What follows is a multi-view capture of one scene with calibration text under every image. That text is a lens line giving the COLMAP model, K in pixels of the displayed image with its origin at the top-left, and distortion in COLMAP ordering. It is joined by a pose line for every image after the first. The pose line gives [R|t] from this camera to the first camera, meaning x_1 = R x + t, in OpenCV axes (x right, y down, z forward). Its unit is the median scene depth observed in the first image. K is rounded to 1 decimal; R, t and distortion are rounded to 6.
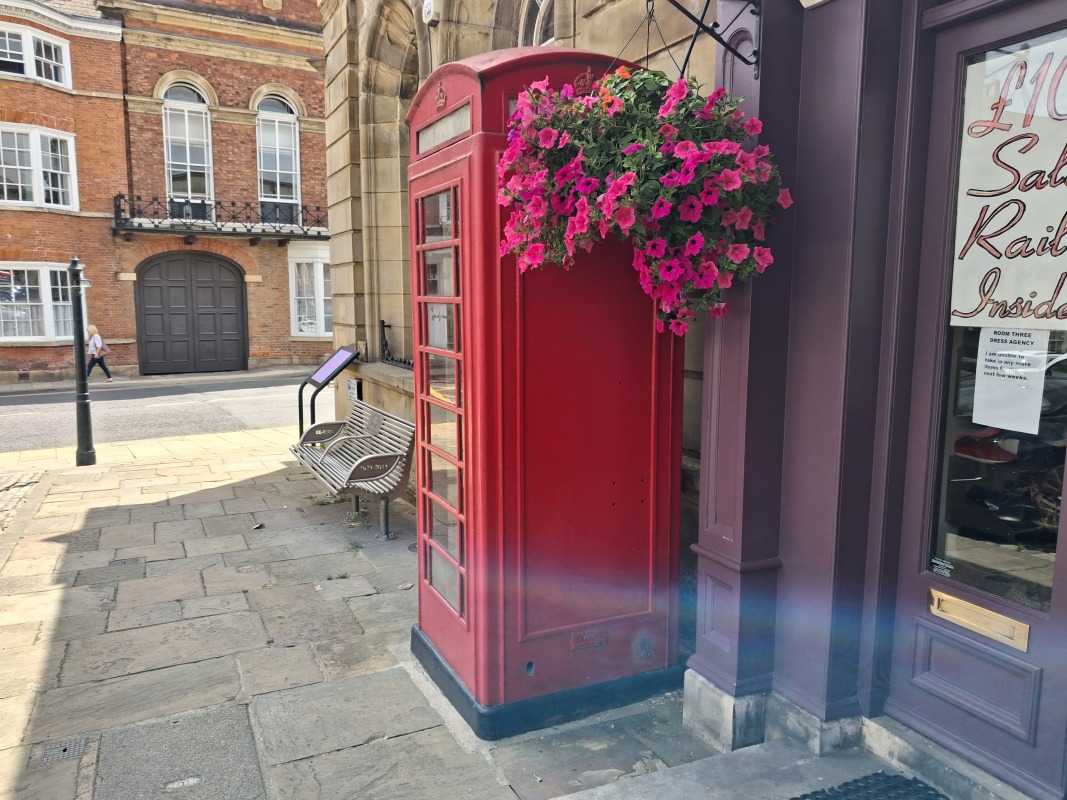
lens RADIAL K [[833.8, 0, 544.6], [0, 833.8, 407.4], [0, 0, 1]] dist [0.026783, -0.006268]
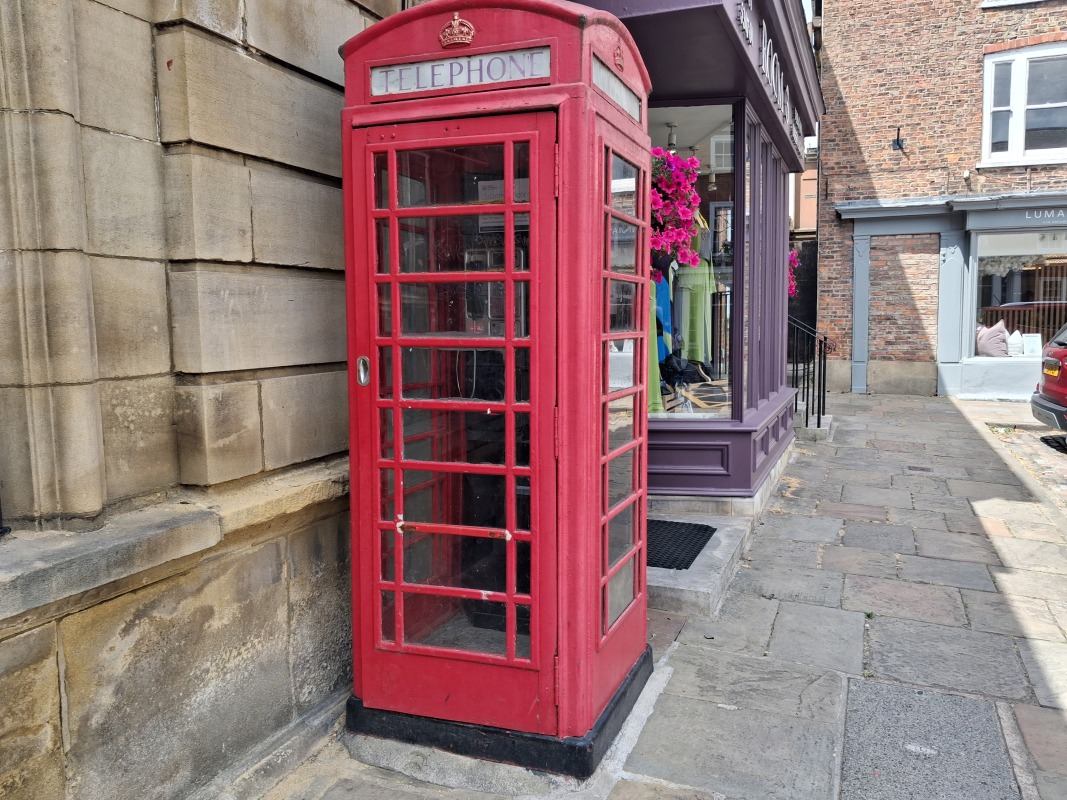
lens RADIAL K [[833.8, 0, 538.1], [0, 833.8, 393.2], [0, 0, 1]] dist [0.026783, -0.006268]
pose [[-0.685416, -0.061369, 0.725561, -0.752800], [0.100569, 0.978914, 0.177803, -0.180937], [-0.721173, 0.194838, -0.664791, 1.759839]]
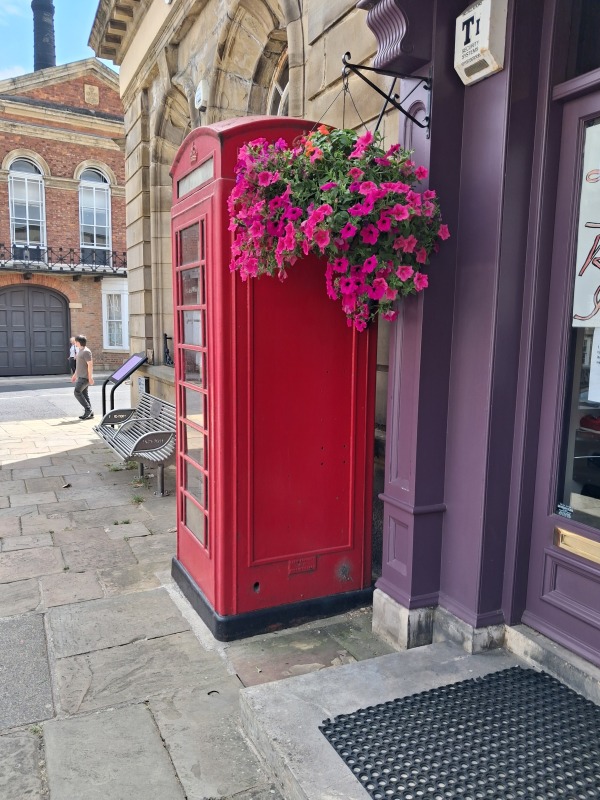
lens RADIAL K [[625.2, 0, 292.3], [0, 625.2, 402.1], [0, 0, 1]] dist [0.026783, -0.006268]
pose [[0.999942, 0.010699, -0.001264, 0.037183], [-0.010704, 0.999934, -0.004223, 0.023574], [0.001218, 0.004236, 0.999990, 0.011443]]
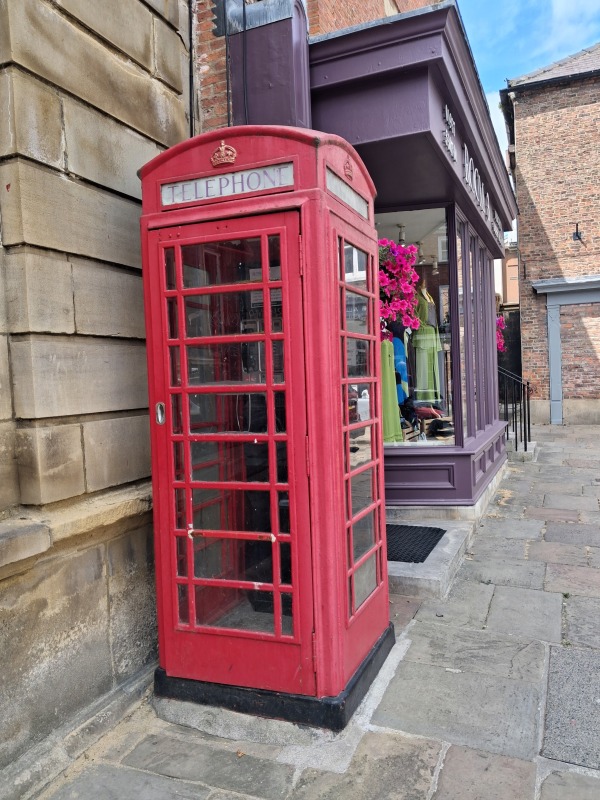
lens RADIAL K [[625.2, 0, 299.3], [0, 625.2, 404.0], [0, 0, 1]] dist [0.026783, -0.006268]
pose [[-0.666420, -0.006934, 0.745544, -0.755701], [0.133874, 0.982592, 0.128804, -0.163744], [-0.733459, 0.185646, -0.653891, 1.722351]]
